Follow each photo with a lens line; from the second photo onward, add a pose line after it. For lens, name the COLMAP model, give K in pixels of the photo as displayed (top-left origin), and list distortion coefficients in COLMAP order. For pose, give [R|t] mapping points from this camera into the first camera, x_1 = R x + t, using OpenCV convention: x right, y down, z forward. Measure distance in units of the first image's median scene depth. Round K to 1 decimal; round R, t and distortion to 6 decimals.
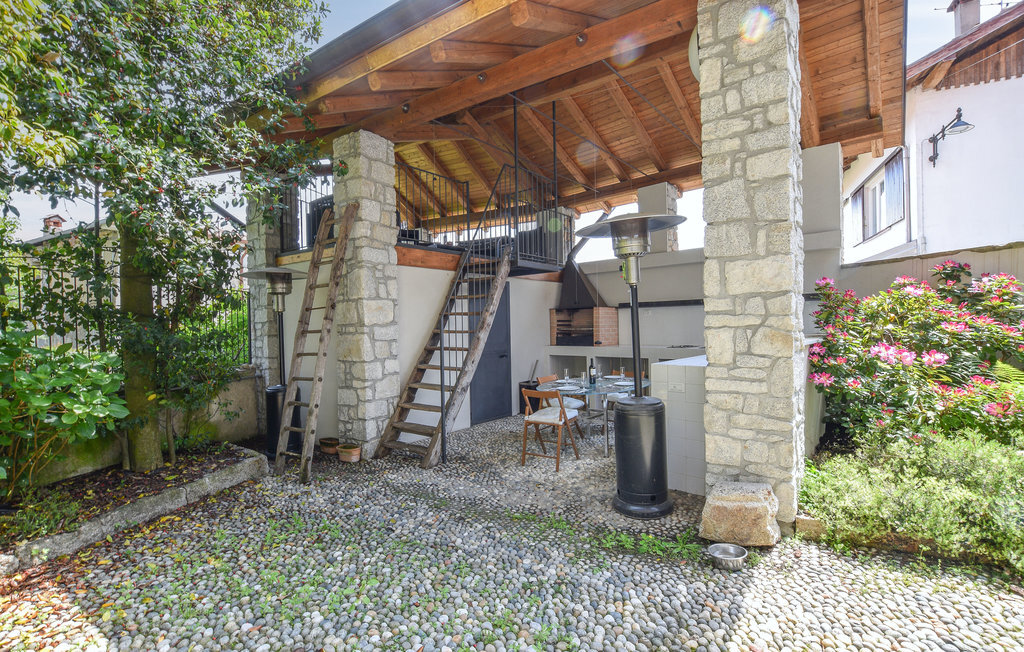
lens RADIAL K [[452.6, 0, 509.5], [0, 452.6, 334.6], [0, 0, 1]] dist [-0.026142, 0.000180]
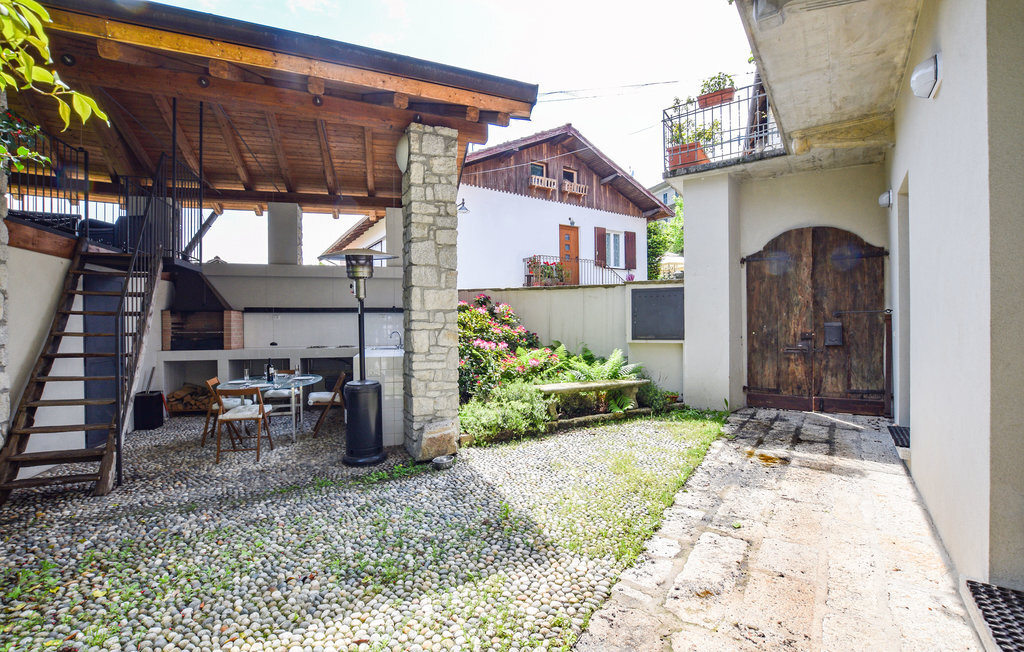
lens RADIAL K [[455.3, 0, 504.7], [0, 455.3, 327.1], [0, 0, 1]] dist [-0.019127, 0.001004]
pose [[0.552790, 0.012170, 0.833232, -0.431967], [0.012854, 0.999650, -0.023129, 0.009659], [-0.833221, 0.023495, 0.552440, -0.090887]]
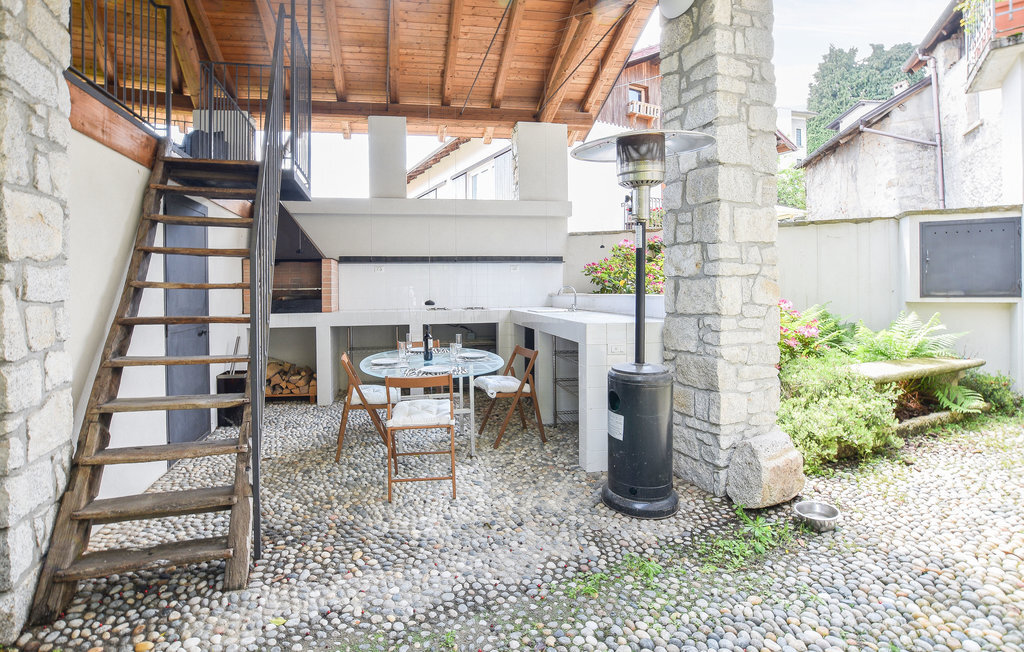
lens RADIAL K [[475.7, 0, 476.5], [0, 475.7, 290.1], [0, 0, 1]] dist [-0.026163, -0.000260]
pose [[0.616802, 0.011027, 0.787041, -0.373687], [0.014942, 0.999558, -0.025715, 0.018239], [-0.786976, 0.027621, 0.616365, 0.482270]]
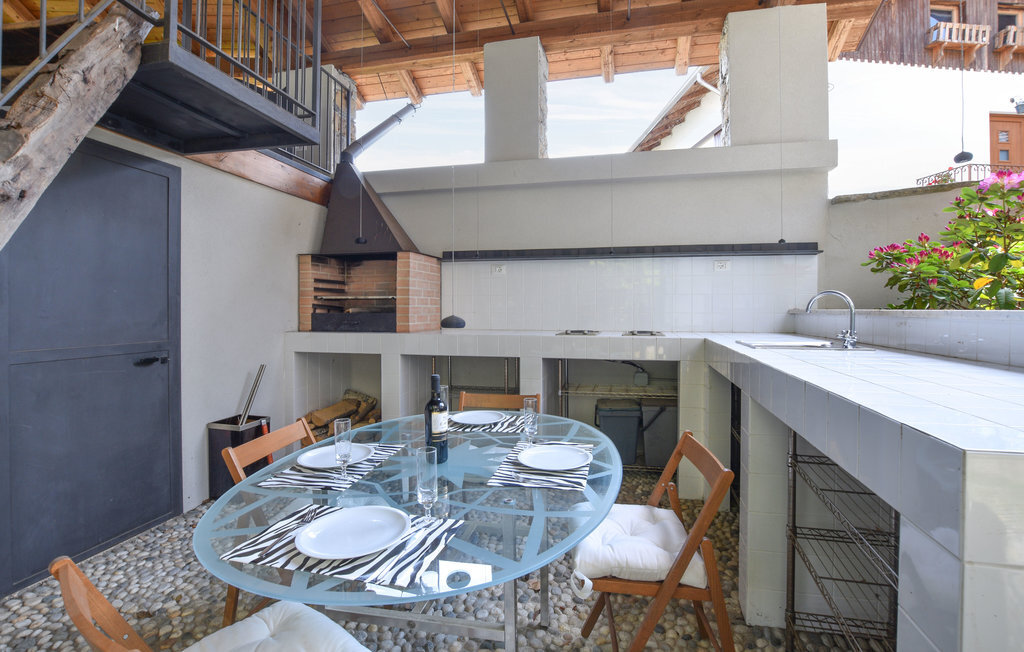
lens RADIAL K [[471.1, 0, 521.9], [0, 471.1, 312.0], [0, 0, 1]] dist [-0.020768, 0.000092]
pose [[0.862060, 0.021998, 0.506328, 0.068044], [-0.010028, 0.999602, -0.026355, 0.021813], [-0.506707, 0.017642, 0.861938, 0.721813]]
